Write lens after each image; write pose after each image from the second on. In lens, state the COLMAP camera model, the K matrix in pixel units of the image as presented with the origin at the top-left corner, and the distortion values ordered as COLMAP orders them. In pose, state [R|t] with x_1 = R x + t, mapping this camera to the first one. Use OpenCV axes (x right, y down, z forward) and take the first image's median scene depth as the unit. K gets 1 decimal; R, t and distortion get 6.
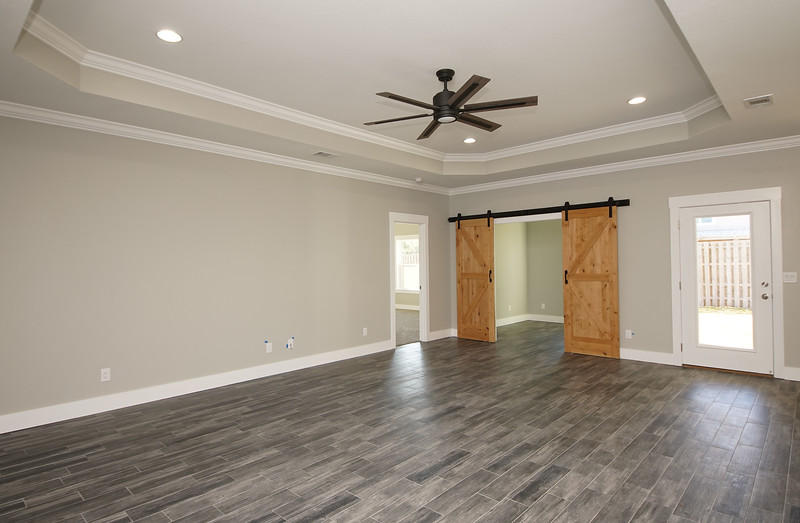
lens RADIAL K [[439.8, 0, 393.4], [0, 439.8, 255.8], [0, 0, 1]] dist [0.039280, -0.041739]
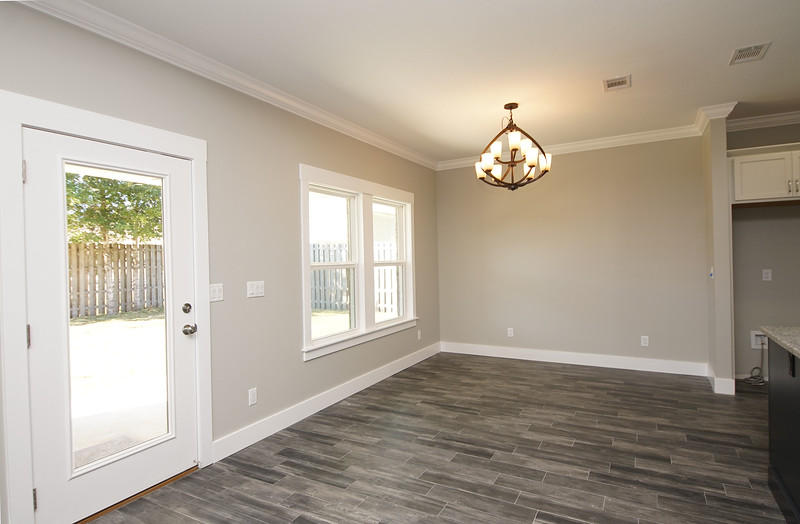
lens RADIAL K [[436.1, 0, 400.0], [0, 436.1, 262.0], [0, 0, 1]] dist [0.039126, -0.037153]
pose [[-0.248867, 0.010050, 0.968485, 0.293343], [0.009414, 0.999924, -0.007957, 0.016747], [-0.968492, 0.007137, -0.248943, 1.083441]]
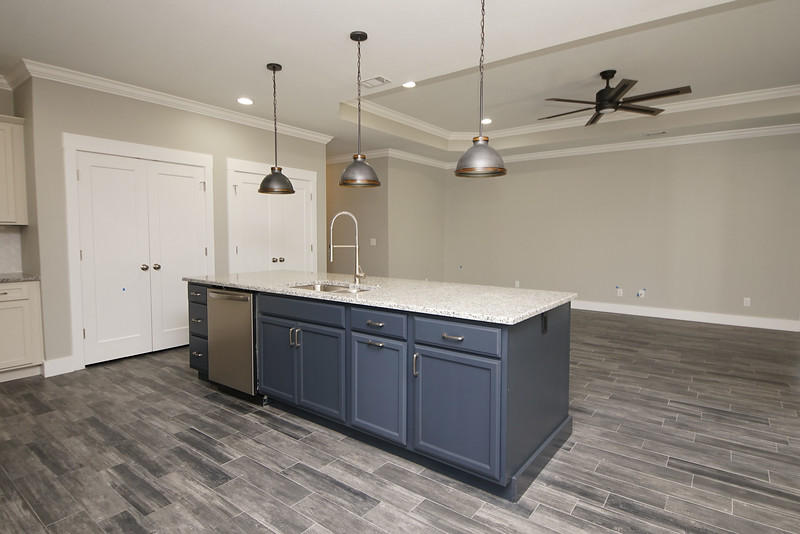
lens RADIAL K [[428.9, 0, 394.0], [0, 428.9, 261.8], [0, 0, 1]] dist [0.033783, -0.033532]
pose [[0.101380, 0.075986, -0.991942, 1.211600], [0.013162, 0.996889, 0.077710, 0.009695], [0.994761, -0.020934, 0.100065, 0.259429]]
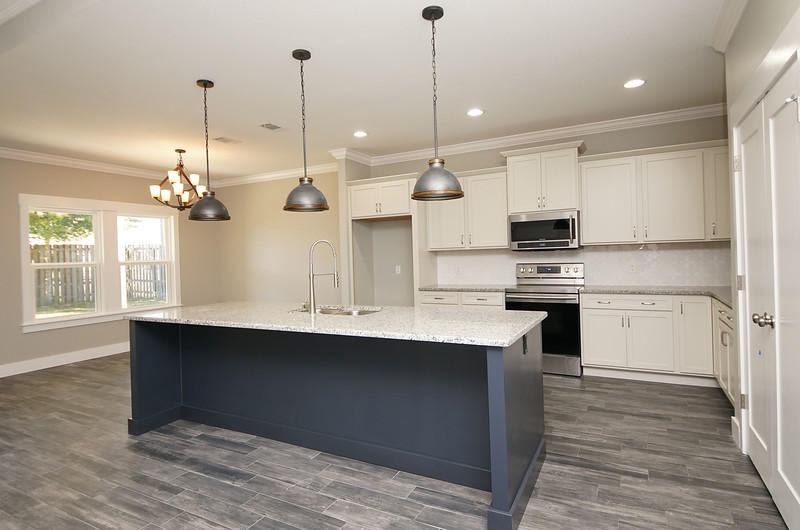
lens RADIAL K [[441.2, 0, 394.2], [0, 441.2, 258.6], [0, 0, 1]] dist [0.042287, -0.032634]
pose [[-0.257537, 0.009704, 0.966220, -0.331317], [0.015762, 0.999859, -0.005841, 0.019805], [-0.966140, 0.013726, -0.257653, 0.329254]]
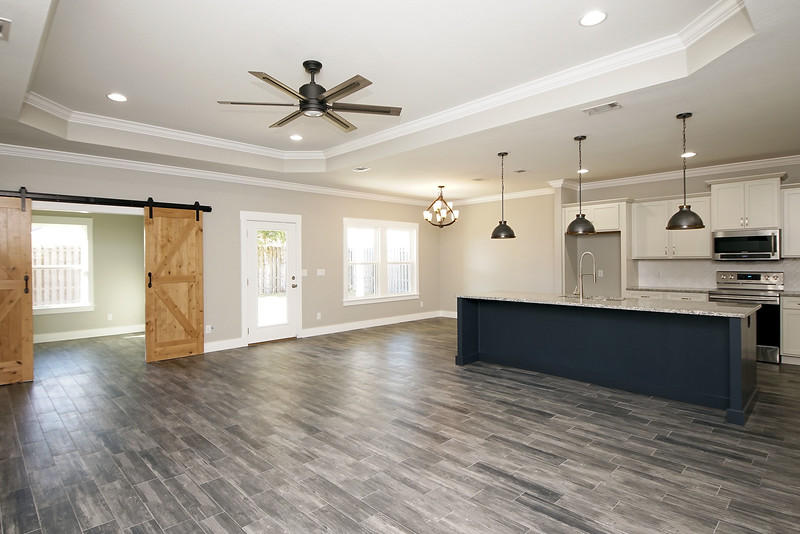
lens RADIAL K [[428.9, 0, 394.0], [0, 428.9, 261.8], [0, 0, 1]] dist [0.033783, -0.033532]
pose [[0.043429, 0.006808, 0.999033, -0.760285], [-0.008612, 0.999942, -0.006440, 0.019515], [-0.999019, -0.008324, 0.043485, 0.731897]]
